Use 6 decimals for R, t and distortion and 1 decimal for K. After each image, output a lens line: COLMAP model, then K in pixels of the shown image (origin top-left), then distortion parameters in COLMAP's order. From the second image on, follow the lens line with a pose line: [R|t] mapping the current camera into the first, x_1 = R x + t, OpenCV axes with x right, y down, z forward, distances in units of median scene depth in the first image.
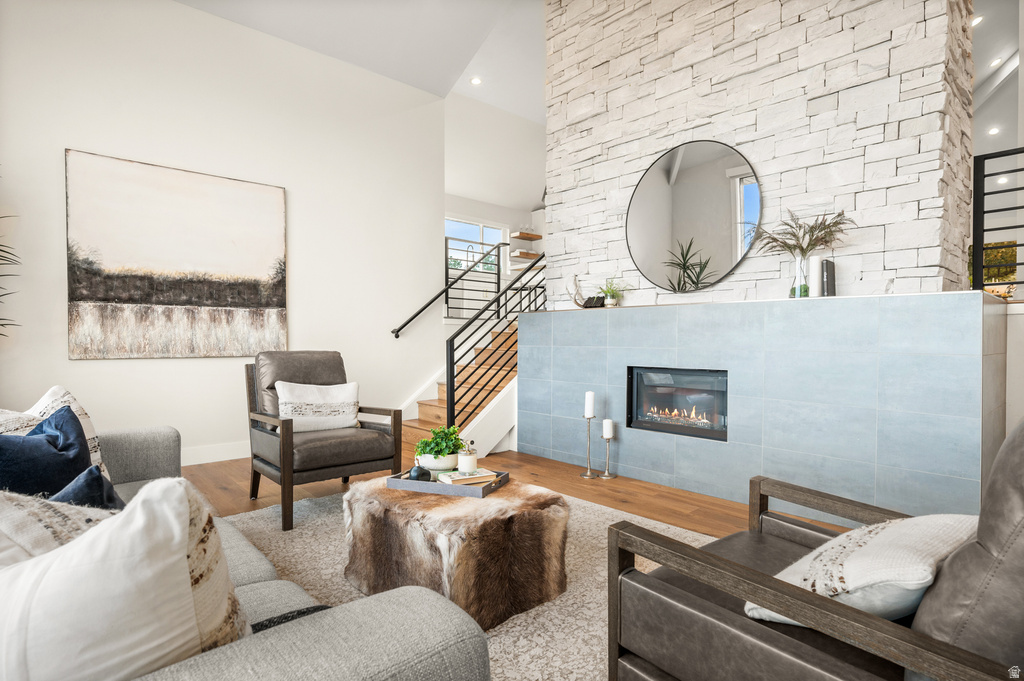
lens RADIAL K [[534.3, 0, 512.4], [0, 534.3, 339.2], [0, 0, 1]] dist [-0.002390, -0.000147]
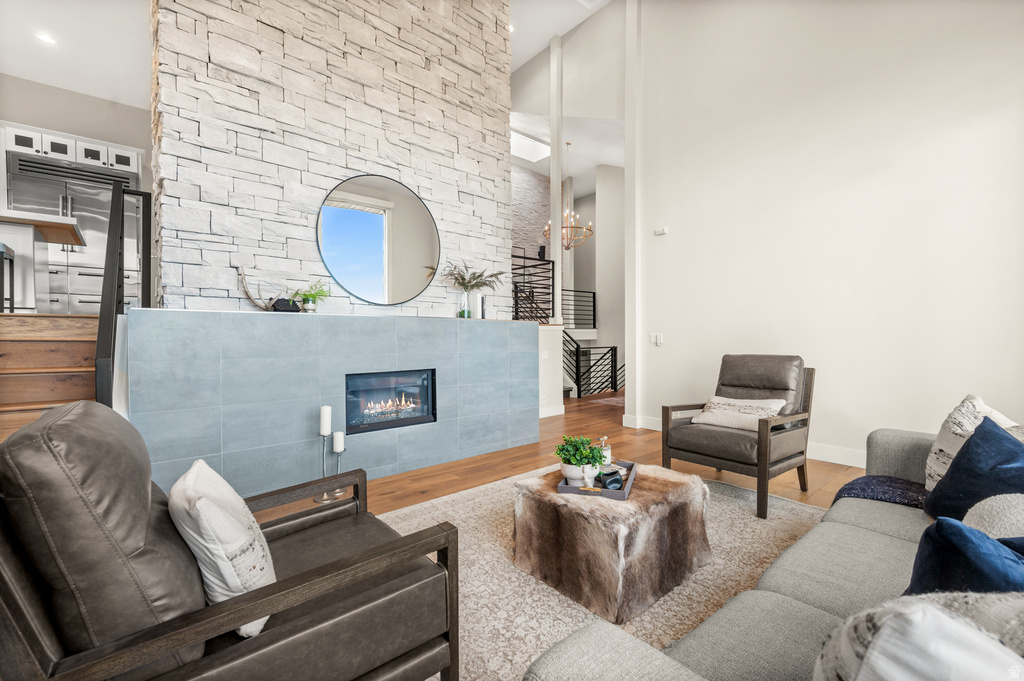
lens RADIAL K [[437.8, 0, 512.6], [0, 437.8, 339.5], [0, 0, 1]] dist [0.000882, -0.000070]
pose [[0.013689, -0.008848, 0.999867, -0.648015], [0.005001, 0.999949, 0.008780, -0.021669], [-0.999894, 0.004880, 0.013733, 0.736993]]
